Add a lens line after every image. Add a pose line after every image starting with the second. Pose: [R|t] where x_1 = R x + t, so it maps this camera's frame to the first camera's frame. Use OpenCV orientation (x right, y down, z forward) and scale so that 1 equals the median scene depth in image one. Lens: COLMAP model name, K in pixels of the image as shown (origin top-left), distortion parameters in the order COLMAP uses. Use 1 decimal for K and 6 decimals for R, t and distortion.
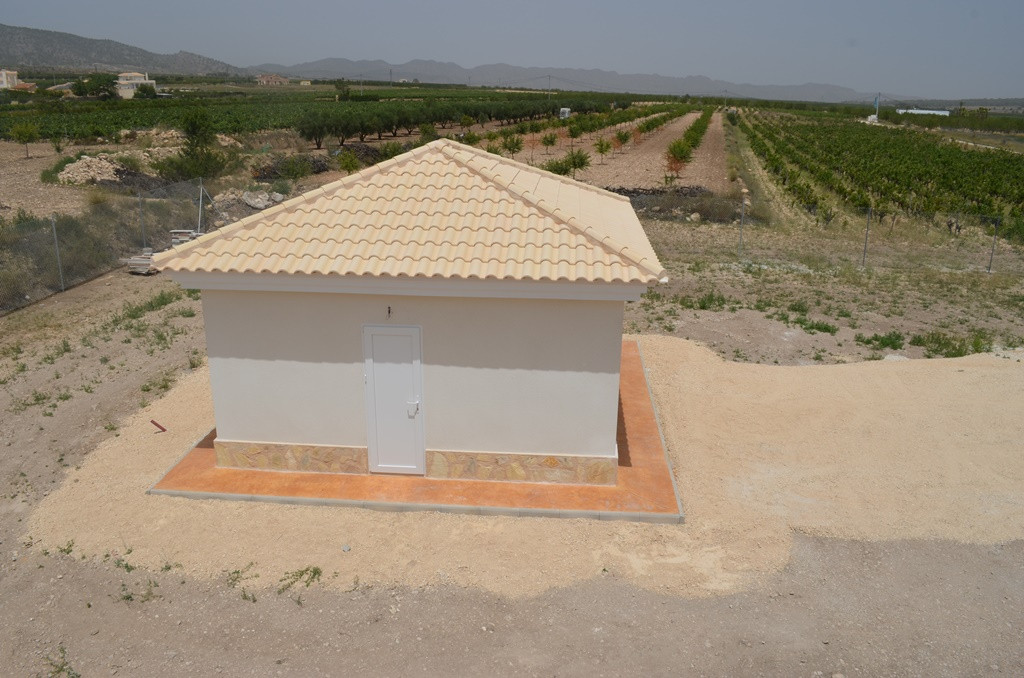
lens RADIAL K [[807.6, 0, 512.0], [0, 807.6, 339.0], [0, 0, 1]] dist [-0.083315, 0.013359]
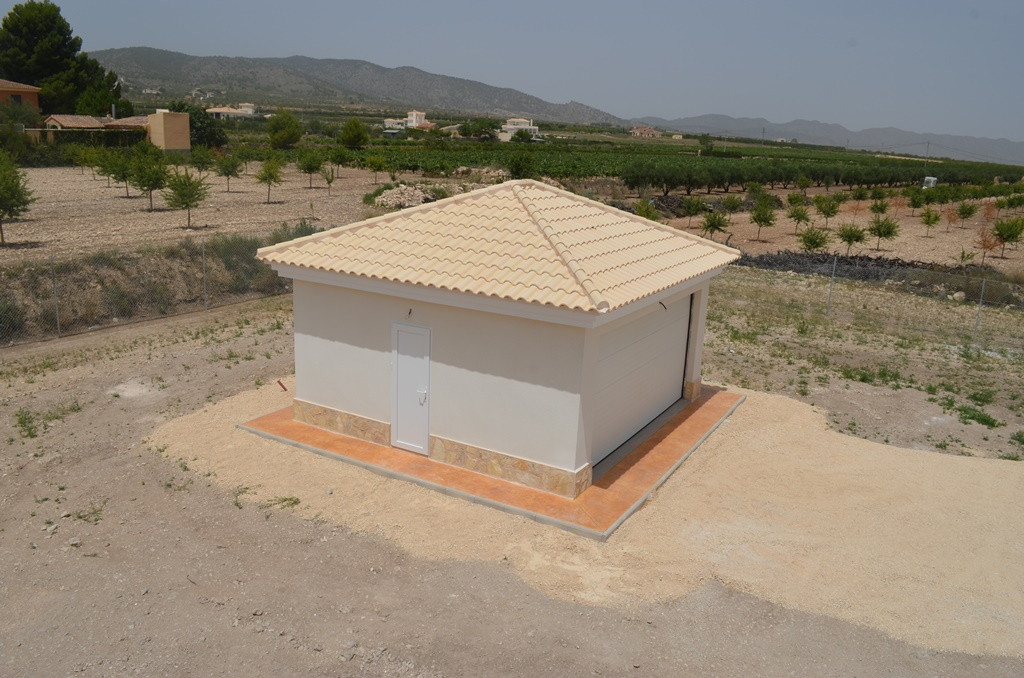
lens RADIAL K [[807.6, 0, 512.0], [0, 807.6, 339.0], [0, 0, 1]] dist [-0.083315, 0.013359]
pose [[0.901289, 0.135887, -0.411354, 0.355256], [-0.162092, 0.986340, -0.029319, 0.011207], [0.401751, 0.093102, 0.911004, -0.030653]]
